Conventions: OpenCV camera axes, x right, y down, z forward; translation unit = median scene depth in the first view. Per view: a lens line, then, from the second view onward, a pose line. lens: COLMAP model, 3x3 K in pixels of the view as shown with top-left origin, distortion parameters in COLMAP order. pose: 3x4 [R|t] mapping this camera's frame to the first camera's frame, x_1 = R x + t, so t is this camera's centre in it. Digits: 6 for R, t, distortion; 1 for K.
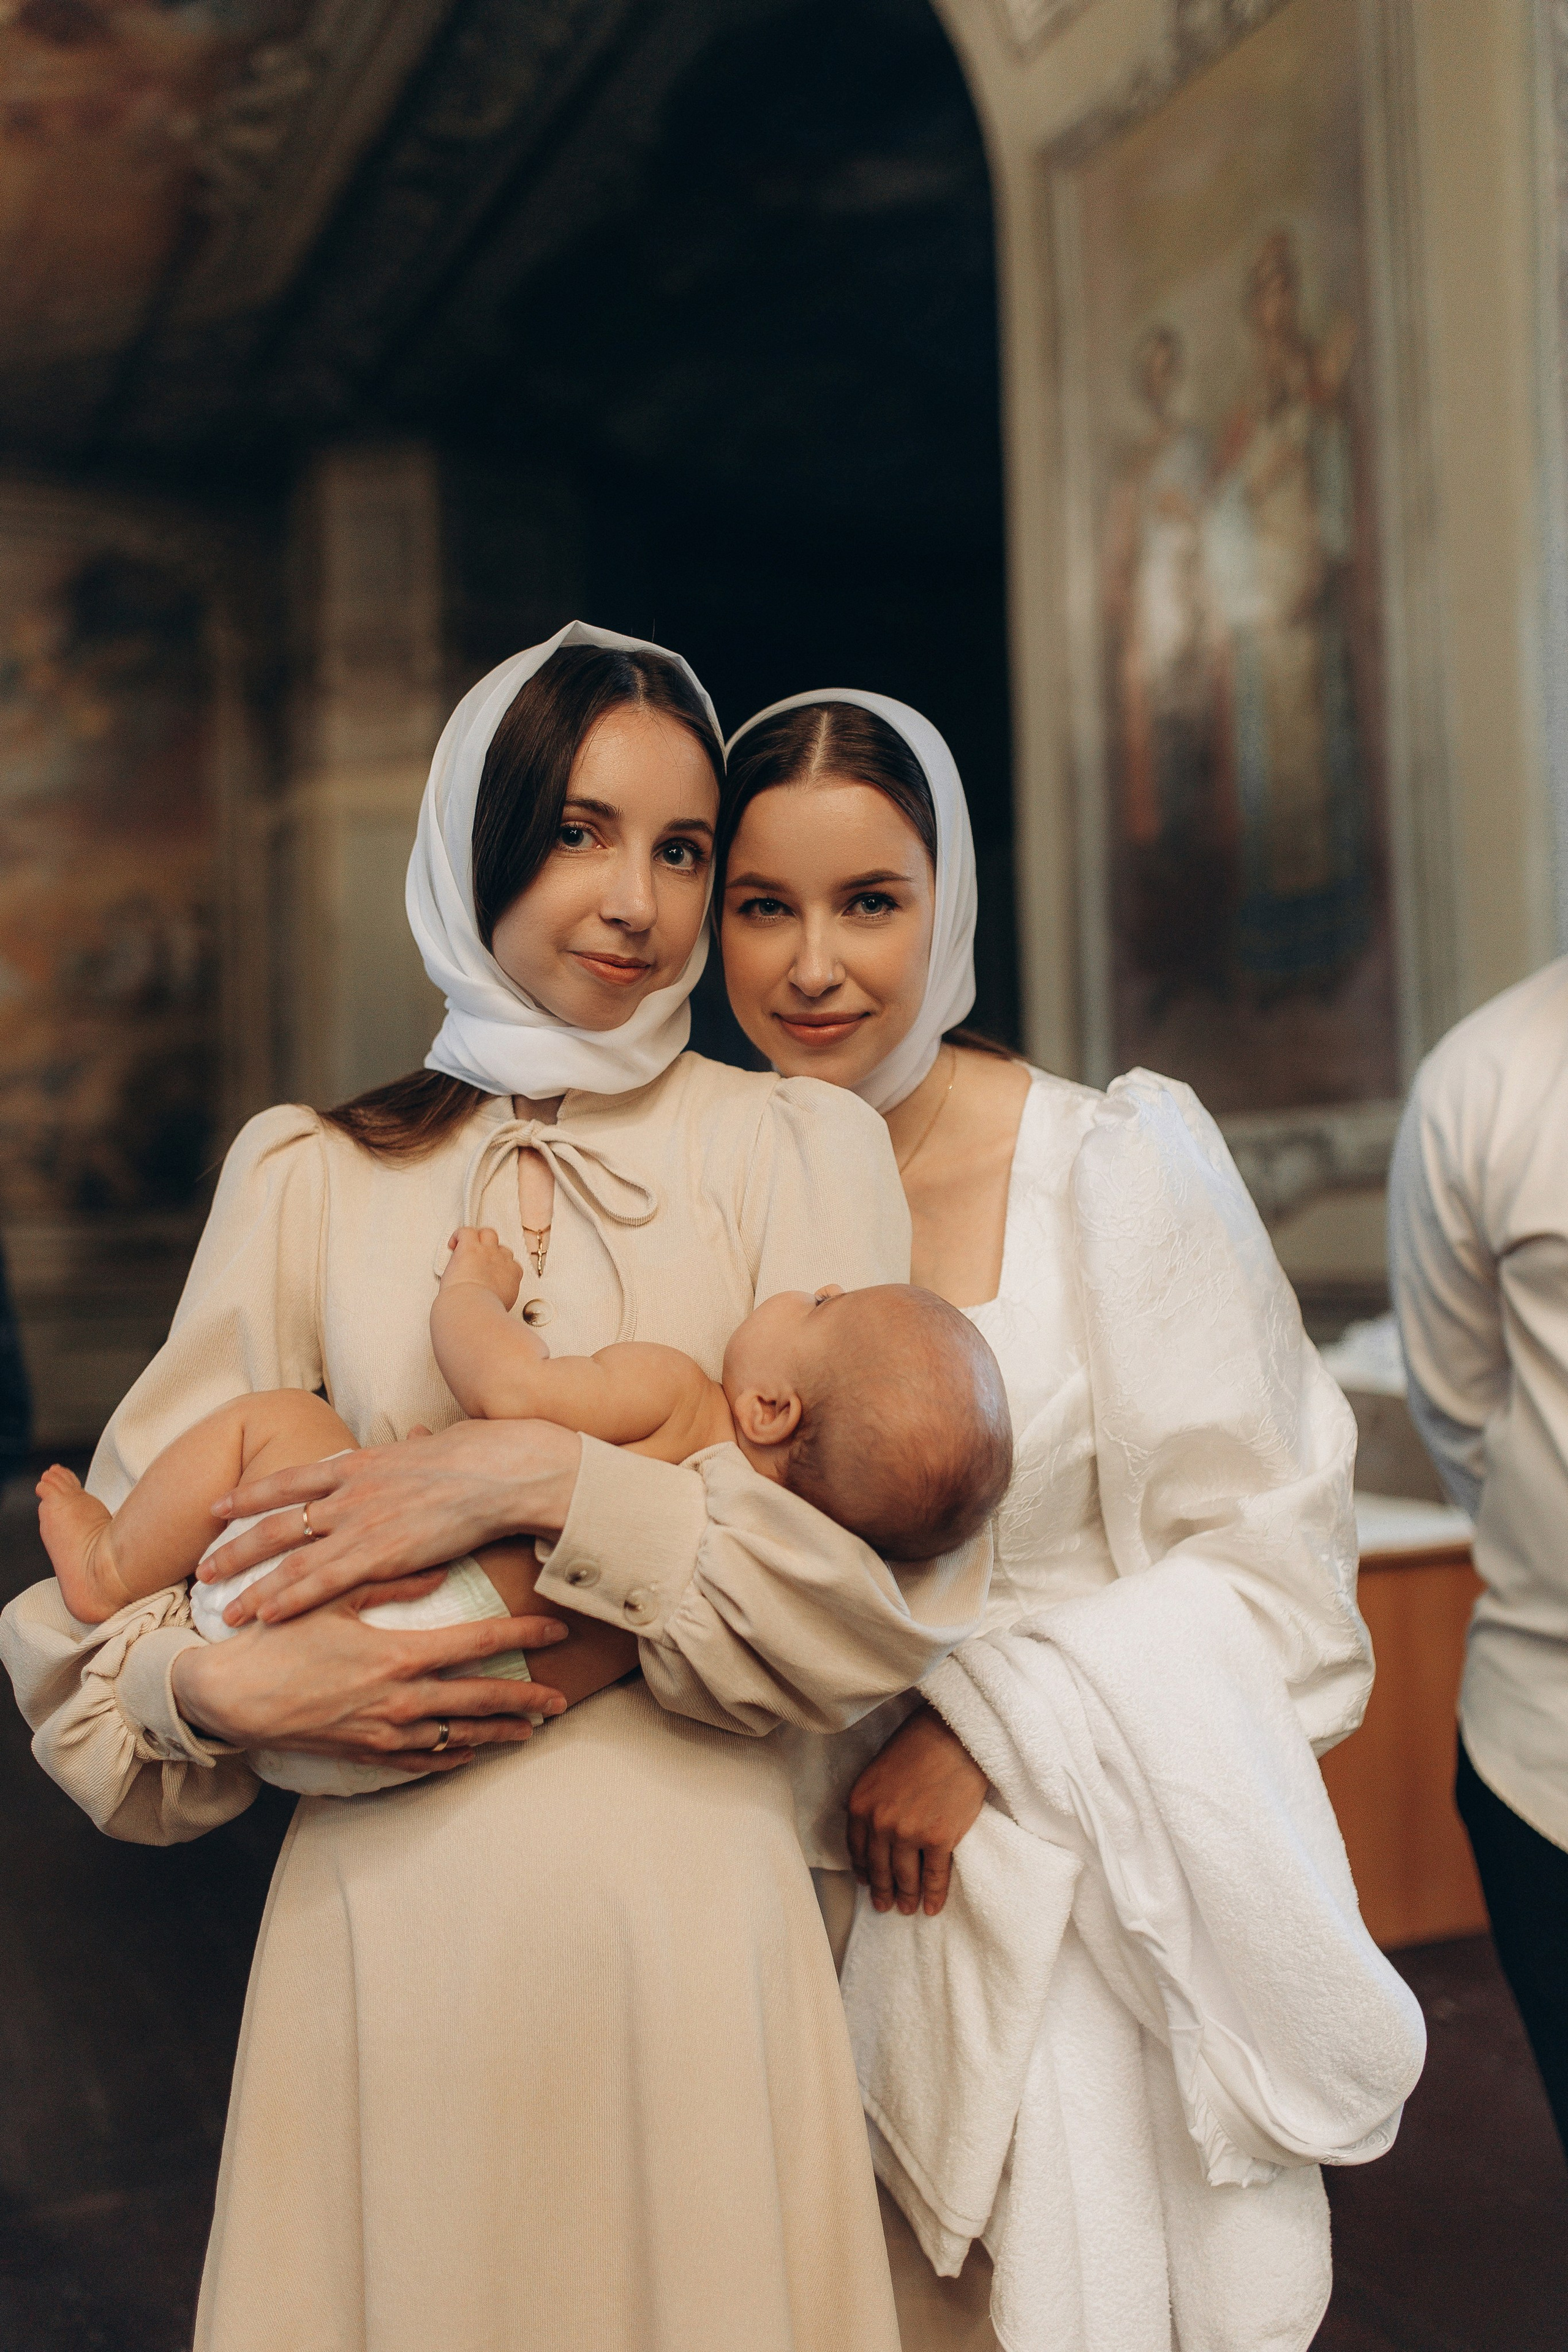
lens RADIAL K [[2216.9, 0, 701.9], [0, 2216.9, 1168.9], [0, 0, 1]] dist [0.003146, 0.000000]
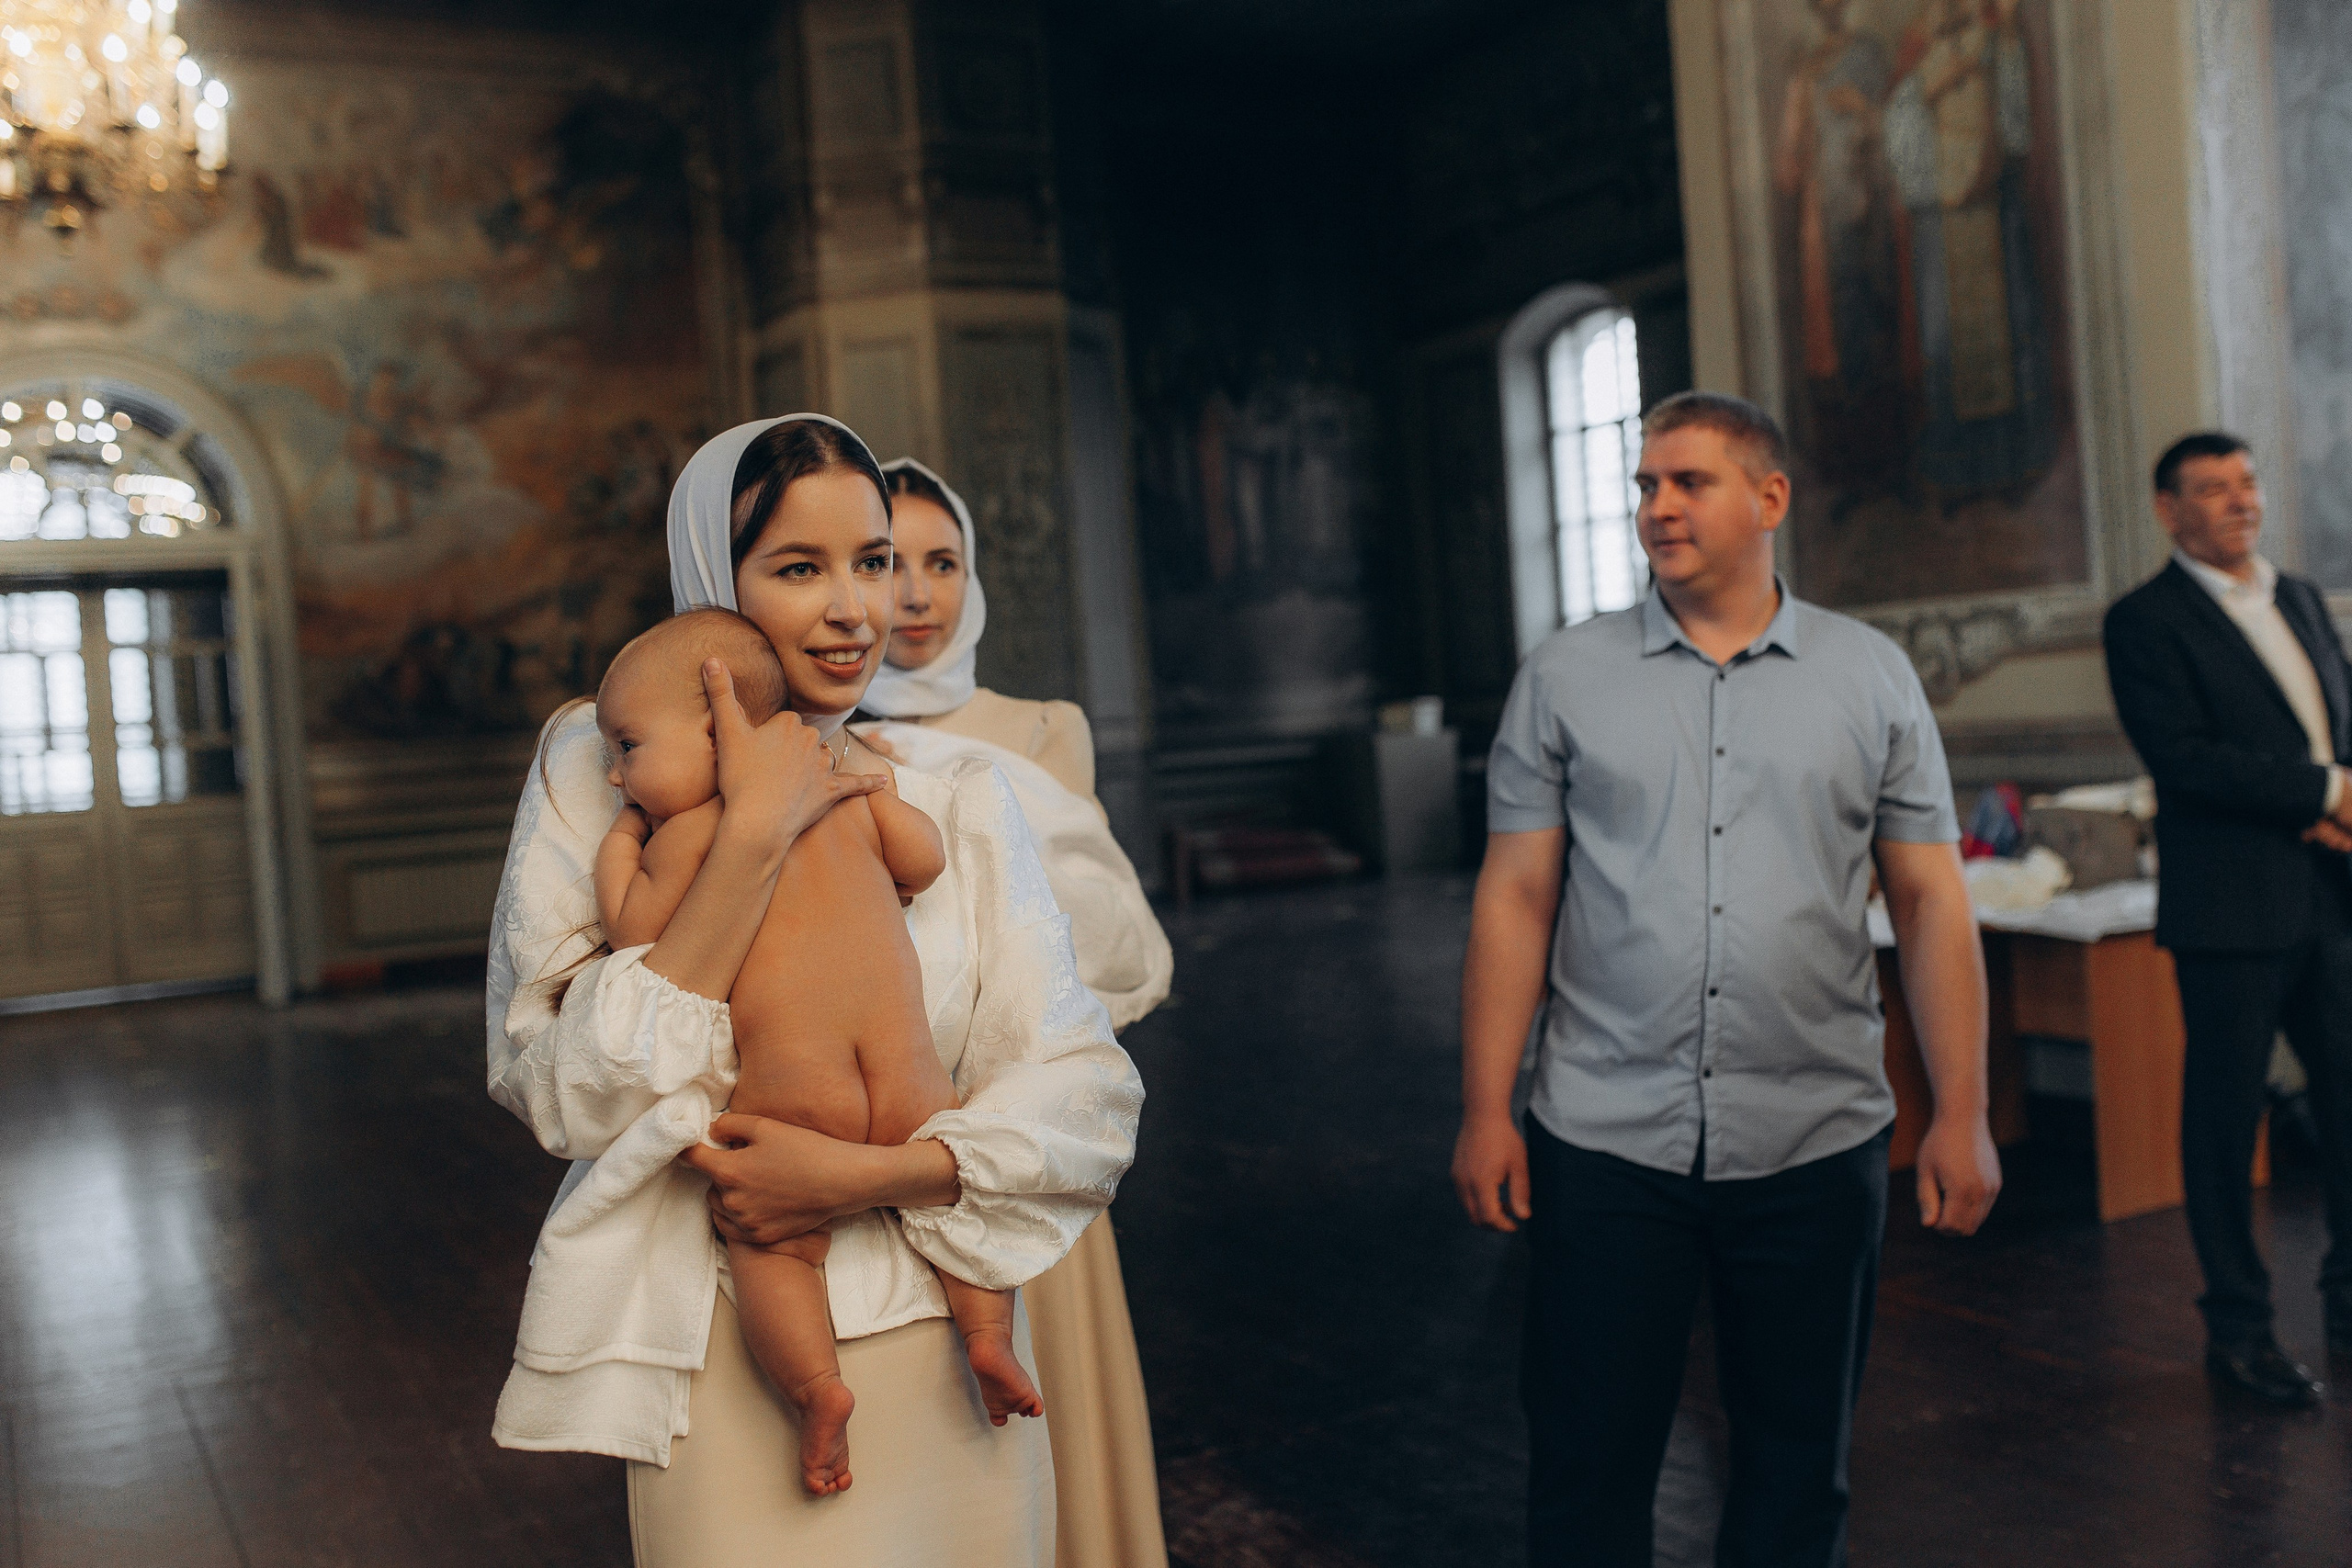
lens RADIAL K [[2216.7, 0, 1096.0], [0, 2216.7, 770.3], [0, 0, 1]] dist [0.003146, 0.000000]
pose [[0.996282, -0.054340, 0.066857, -0.325787], [0.050344, 0.996924, 0.060069, -0.026516], [-0.069916, -0.056479, 0.995953, -0.228699]]
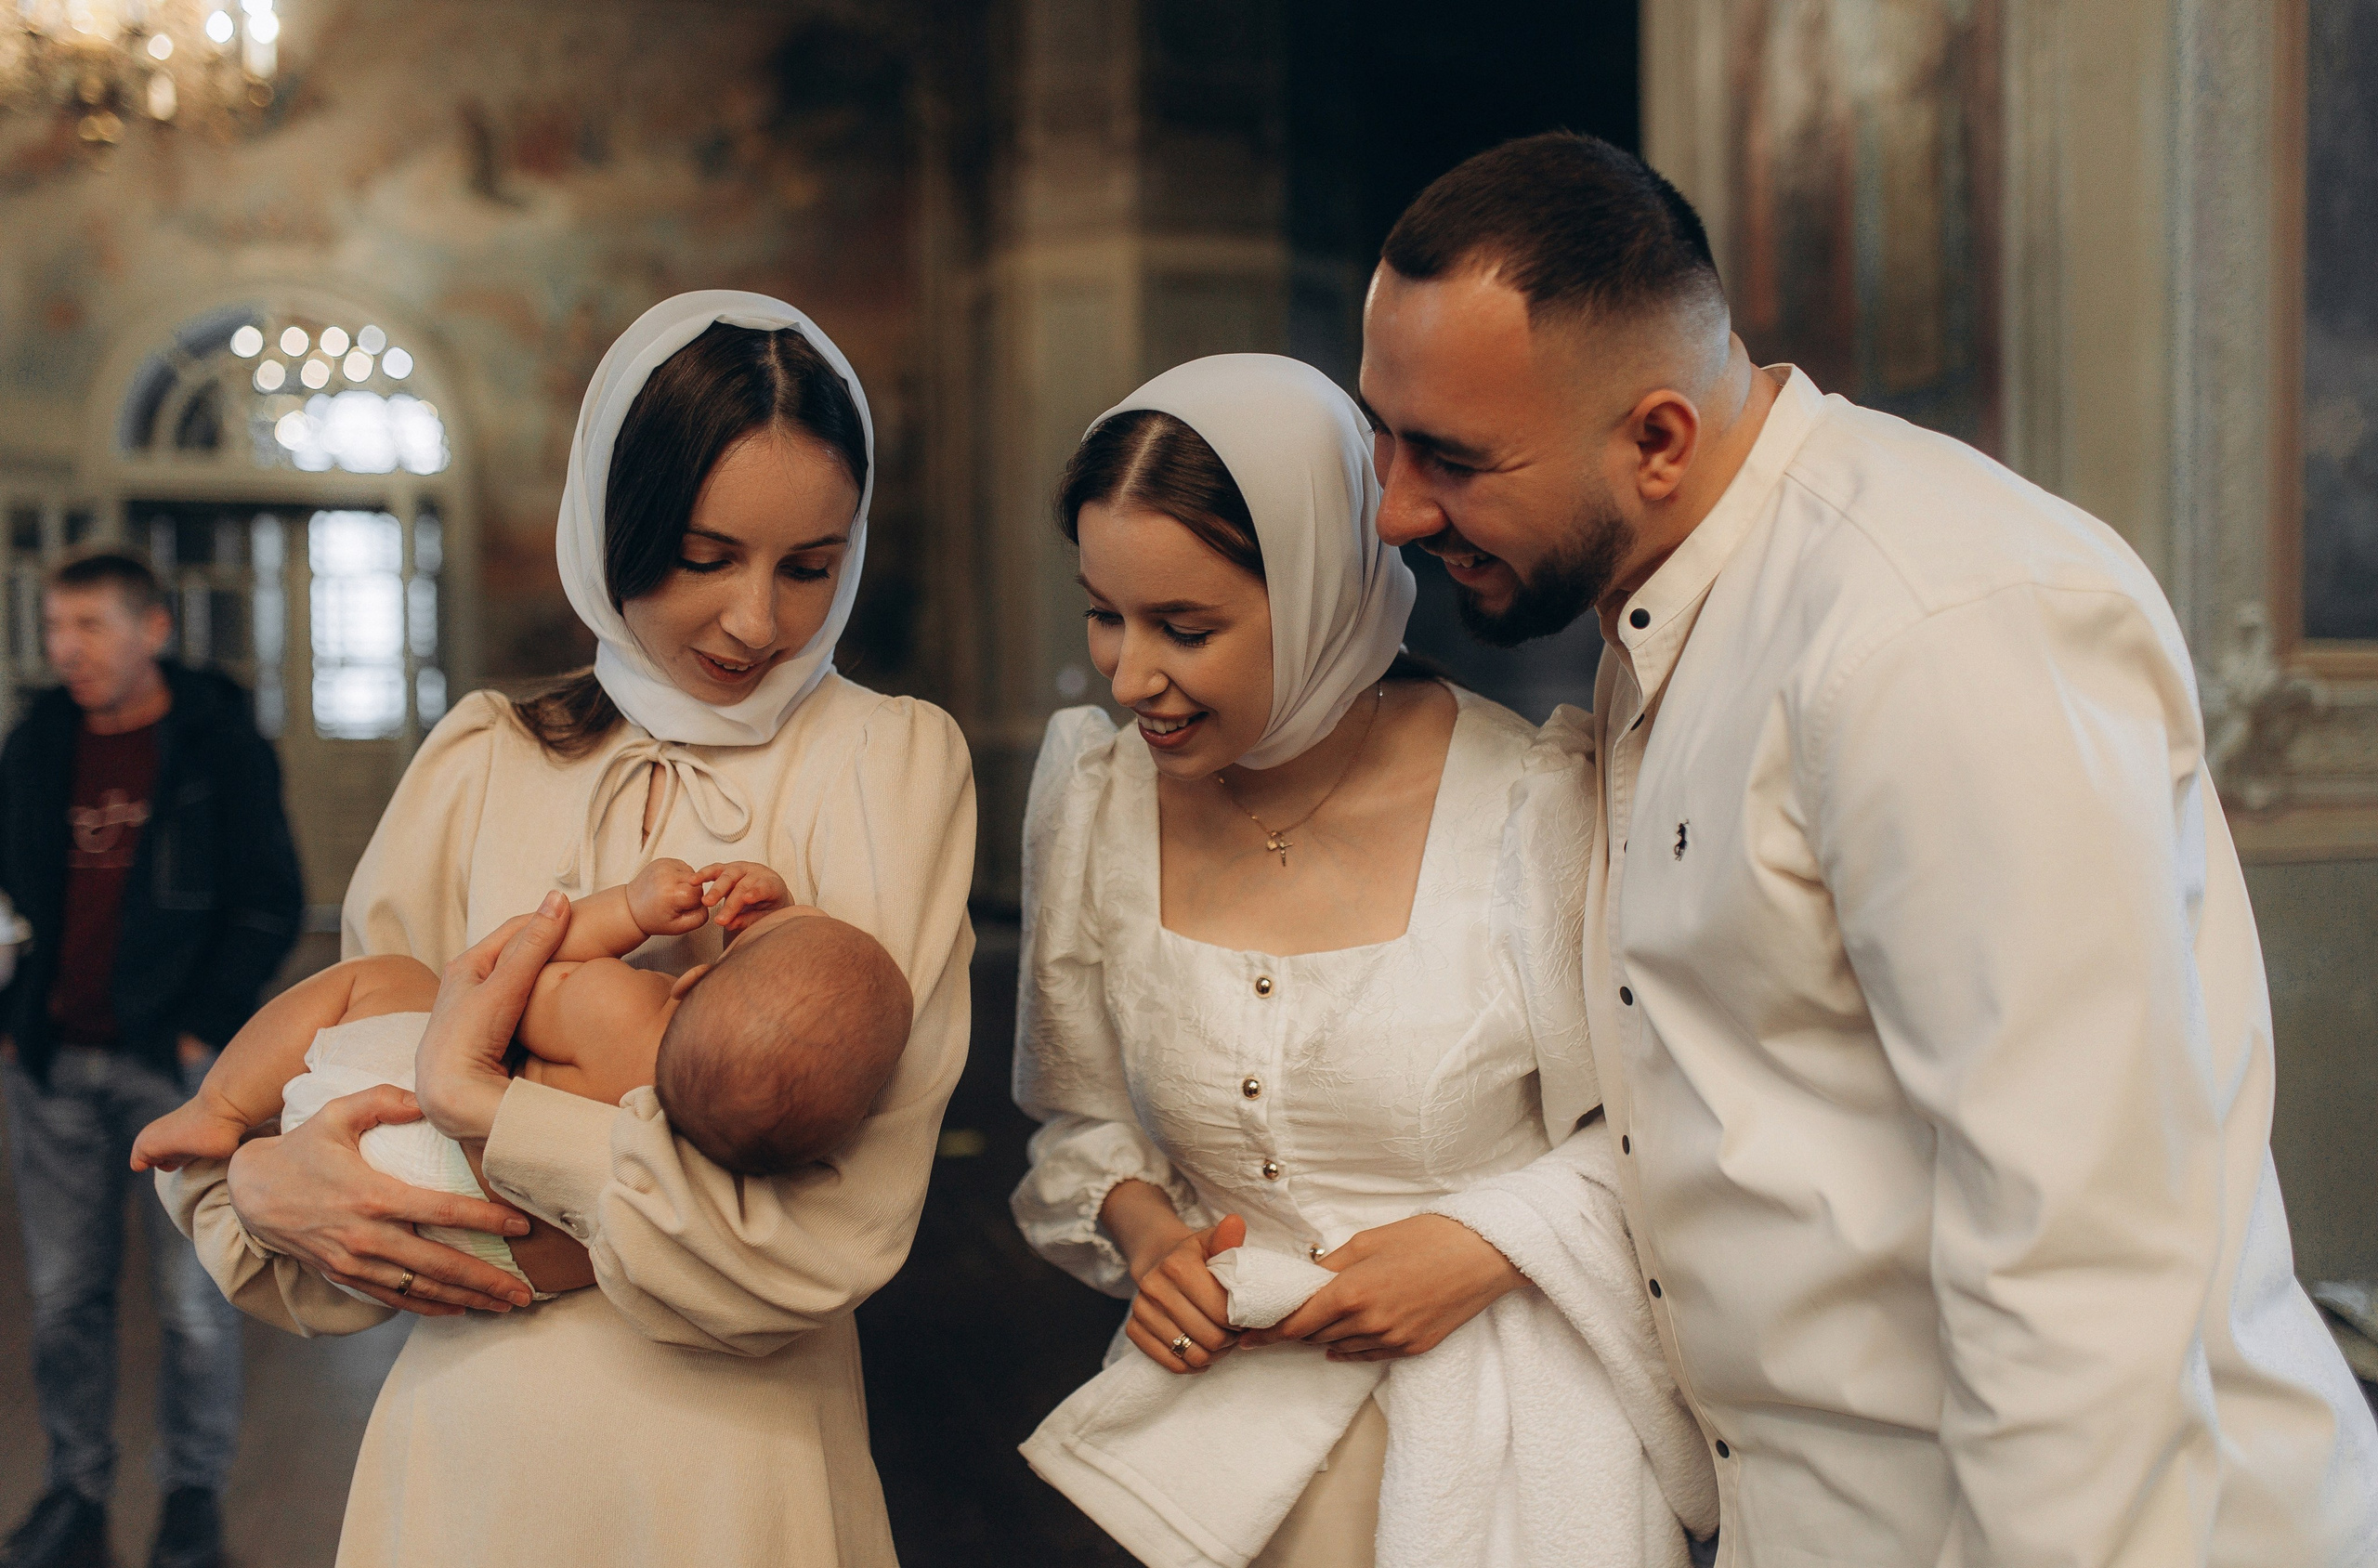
lens RADIAL K [[2241.4, 0, 1139.9], [0, 2241.4, 781.2], [0, 0, 1]] dist [0.003146, 0.000000]
pose [[0.989105, 0.014859, -0.146459, 0.086091], [-0.004421, 0.997442, 0.071337, -0.023468], [0.147144, -0.069912, 0.986641, -0.002314]]
